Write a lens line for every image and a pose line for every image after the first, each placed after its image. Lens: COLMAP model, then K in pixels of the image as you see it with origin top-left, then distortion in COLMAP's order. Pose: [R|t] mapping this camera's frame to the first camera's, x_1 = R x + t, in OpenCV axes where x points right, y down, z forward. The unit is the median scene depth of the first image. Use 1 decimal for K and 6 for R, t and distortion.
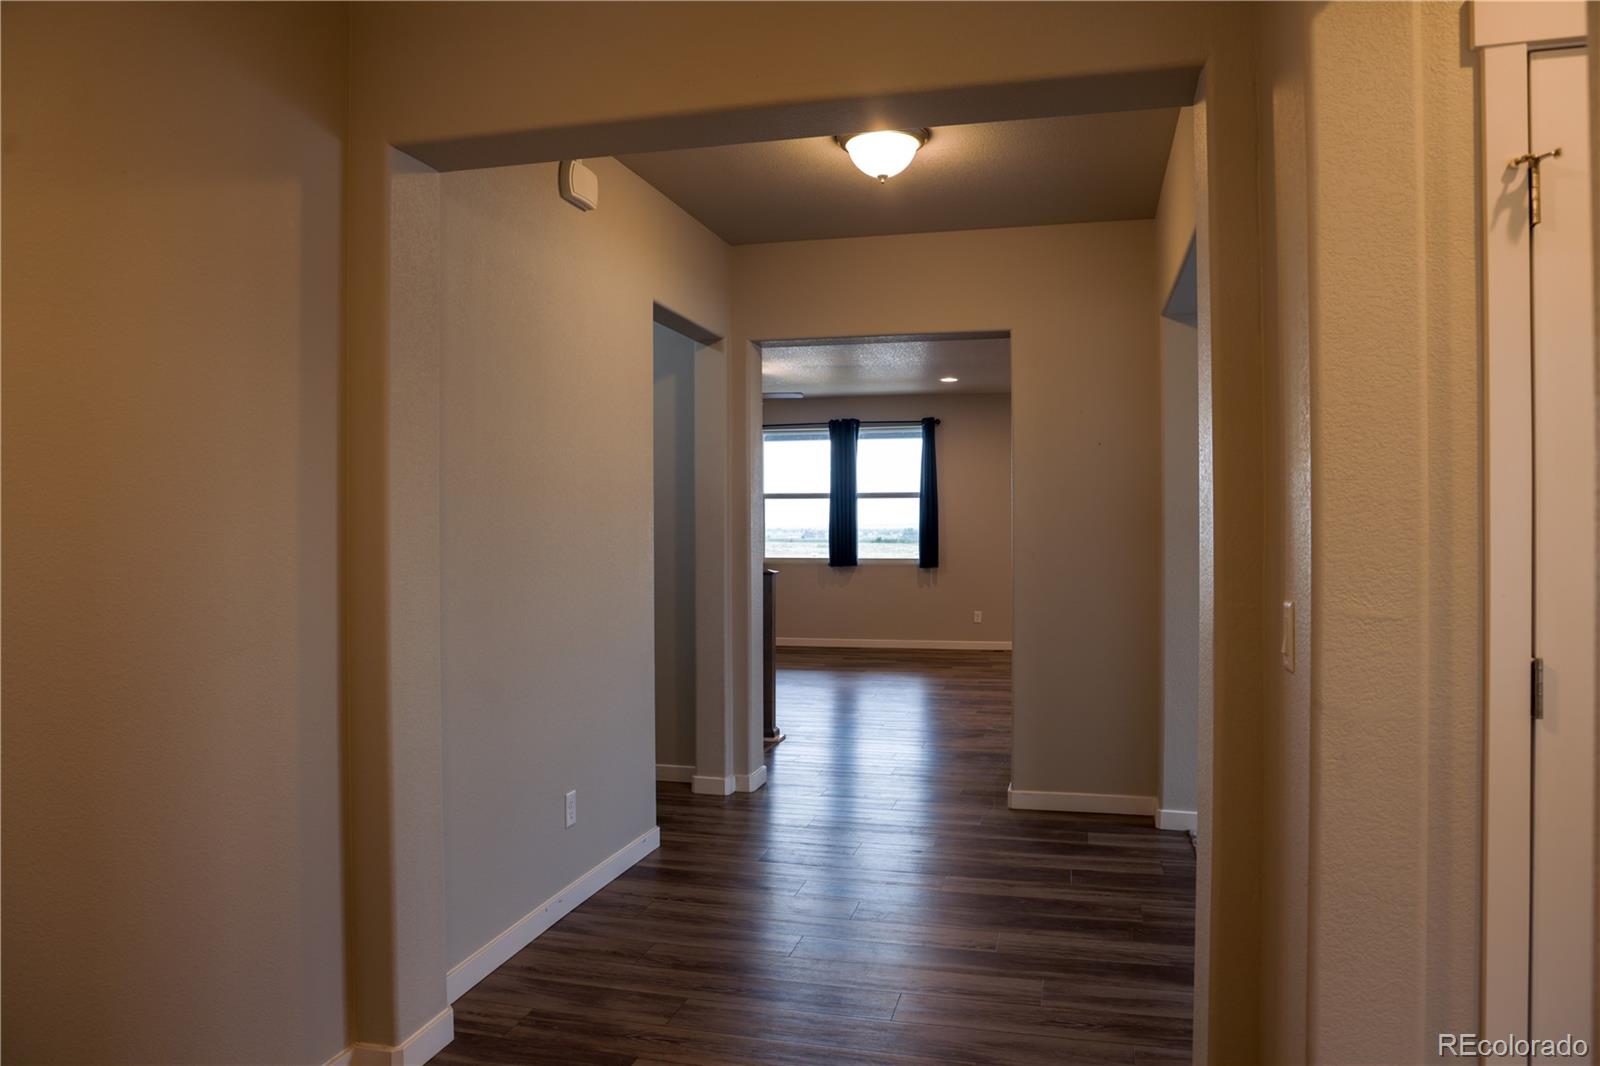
lens RADIAL K [[1084.6, 0, 800.0], [0, 1084.6, 533.0], [0, 0, 1]] dist [-0.083446, 0.046184]
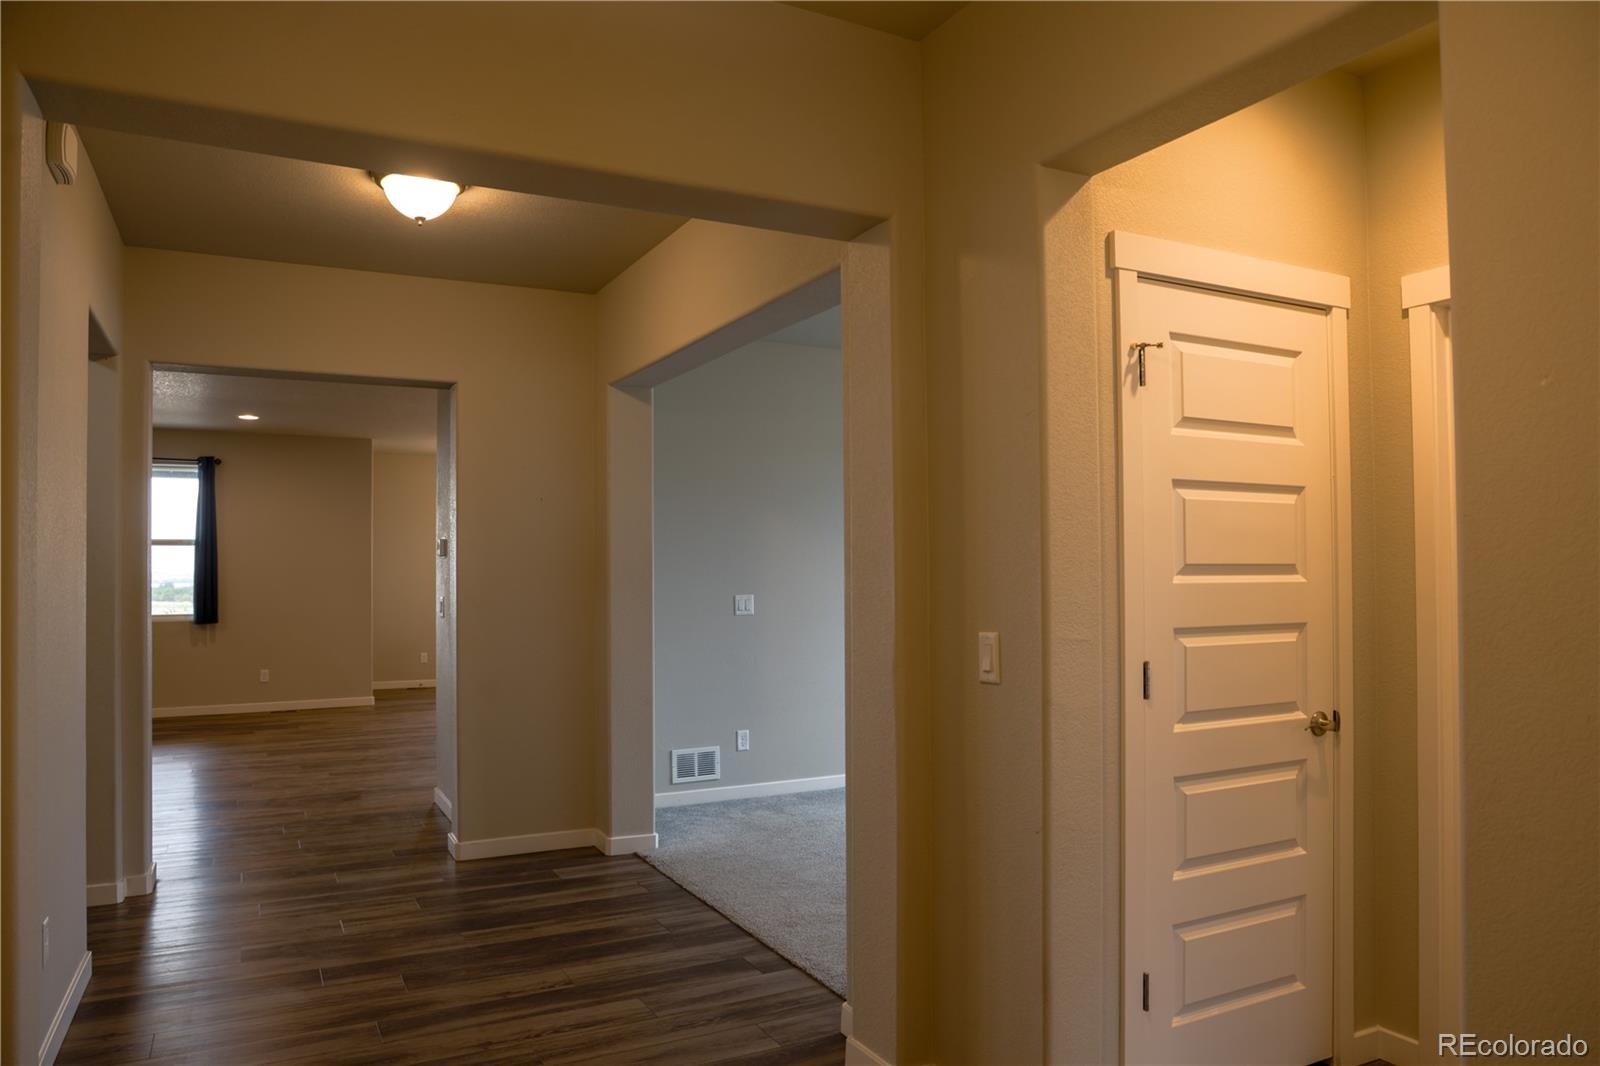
lens RADIAL K [[1083.6, 0, 803.6], [0, 1083.6, 548.9], [0, 0, 1]] dist [-0.092179, 0.067378]
pose [[0.744802, 0.015648, 0.667102, -0.260583], [0.005965, 0.999529, -0.030106, -0.001184], [-0.667259, 0.026402, 0.744357, 0.049644]]
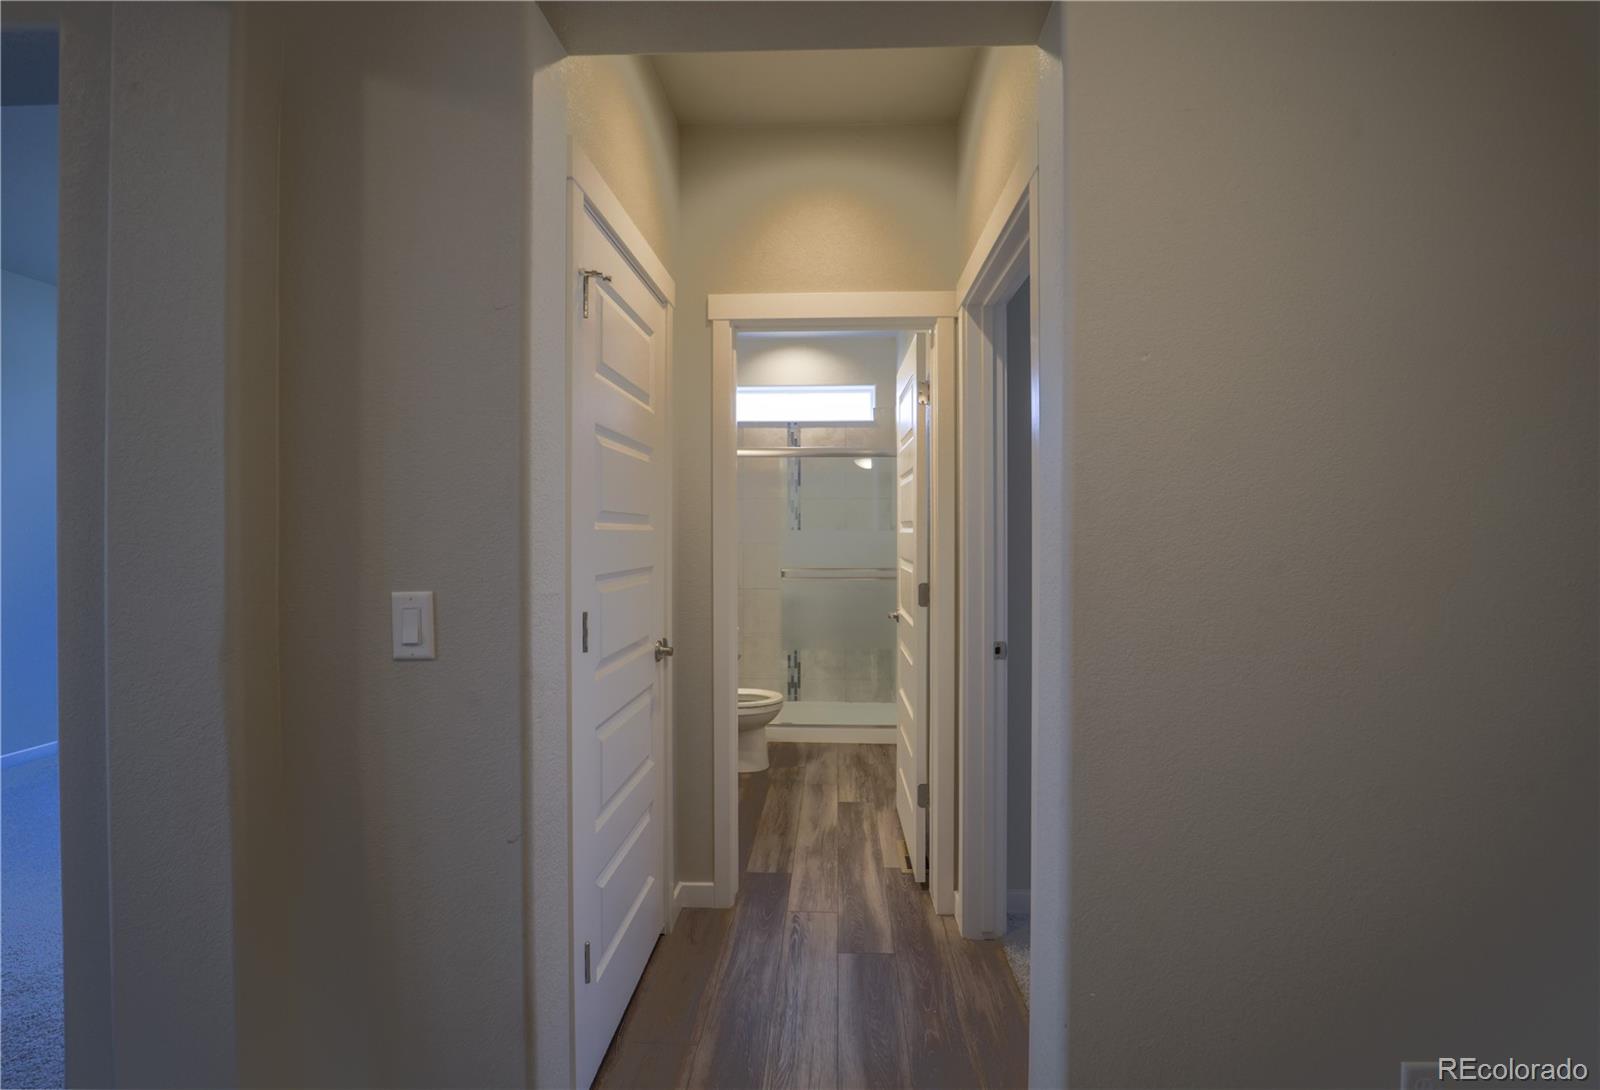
lens RADIAL K [[681.4, 0, 801.0], [0, 681.4, 535.4], [0, 0, 1]] dist [-0.000372, 0.000017]
pose [[-0.188836, -0.000408, 0.982009, -0.103303], [0.005042, 0.999986, 0.001385, 0.004266], [-0.981996, 0.005213, -0.188831, 0.304945]]
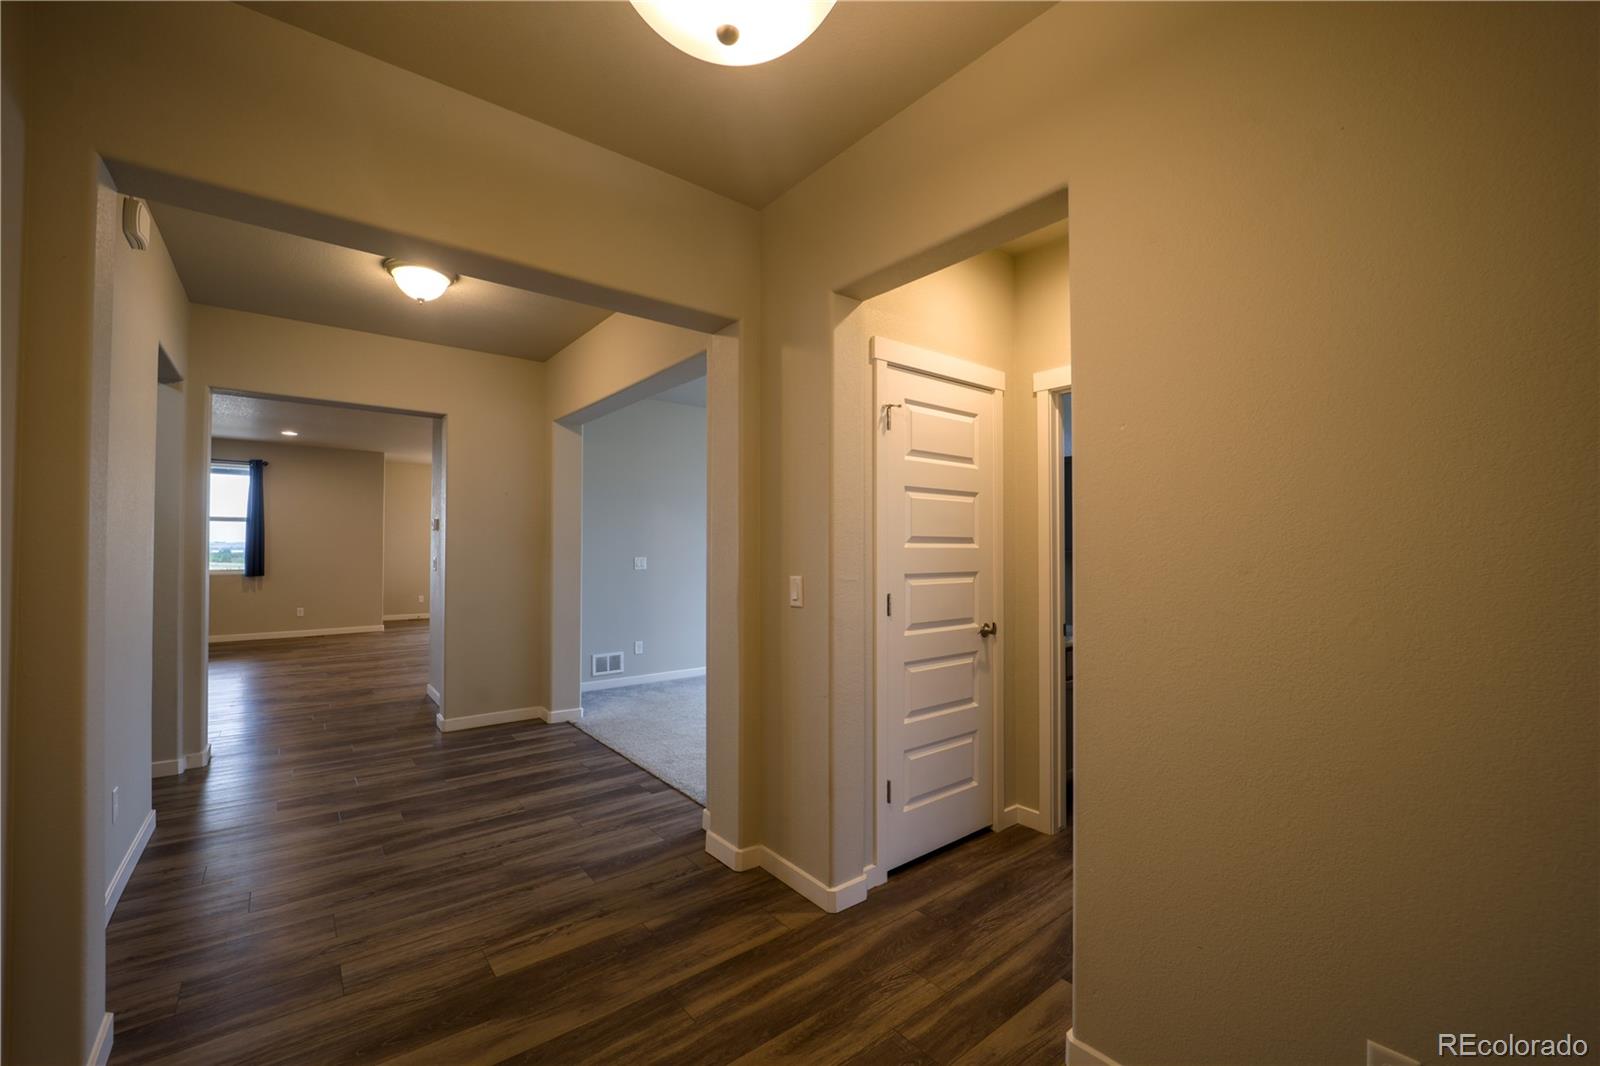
lens RADIAL K [[649.9, 0, 804.0], [0, 649.9, 533.7], [0, 0, 1]] dist [-0.020974, -0.000491]
pose [[0.601791, 0.021789, 0.798357, -0.254628], [-0.000439, 0.999637, -0.026952, 0.004407], [-0.798654, 0.015869, 0.601581, 0.064040]]
